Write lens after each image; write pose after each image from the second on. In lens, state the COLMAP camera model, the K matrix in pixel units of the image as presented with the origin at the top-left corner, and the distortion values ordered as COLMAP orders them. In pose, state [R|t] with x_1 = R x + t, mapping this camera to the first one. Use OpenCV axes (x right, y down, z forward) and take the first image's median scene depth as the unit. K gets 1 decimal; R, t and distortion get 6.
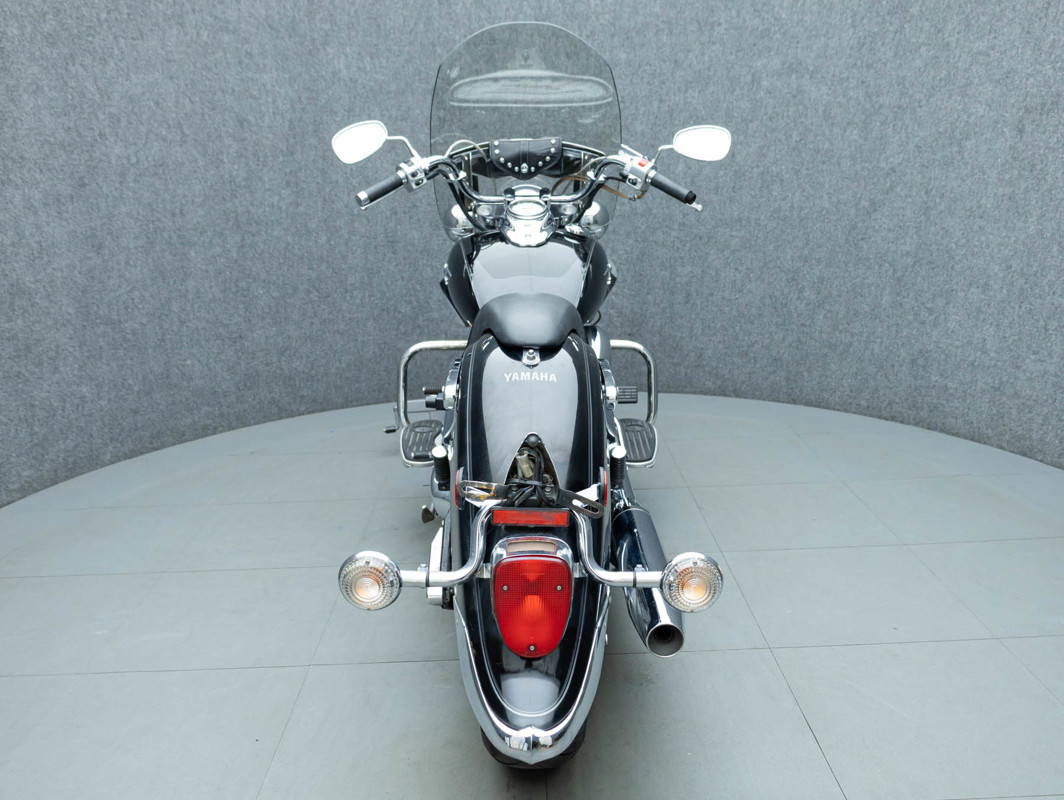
lens RADIAL K [[969.7, 0, 538.4], [0, 969.7, 450.8], [0, 0, 1]] dist [0.039424, 0.004039]
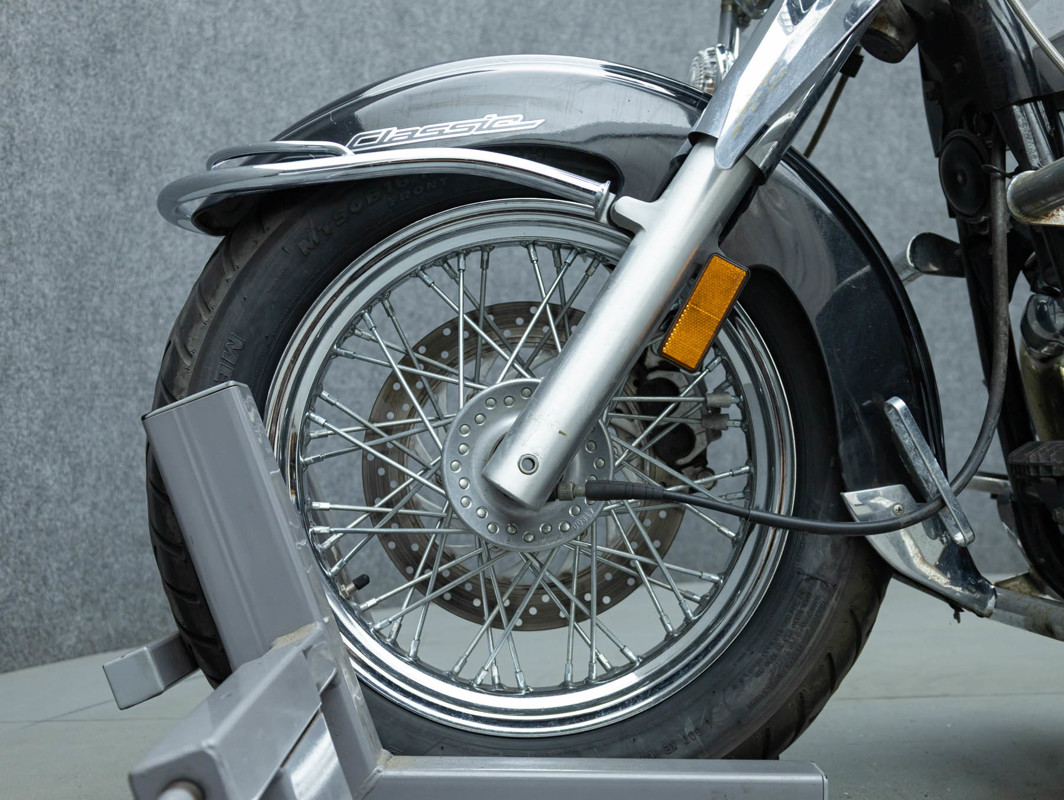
lens RADIAL K [[1278.9, 0, 528.4], [0, 1278.9, 415.7], [0, 0, 1]] dist [0.023504, 0.000000]
pose [[0.999952, 0.009742, -0.000611, -0.238549], [-0.009389, 0.942780, -0.333284, 0.099877], [-0.002671, 0.333274, 0.942826, 0.431088]]
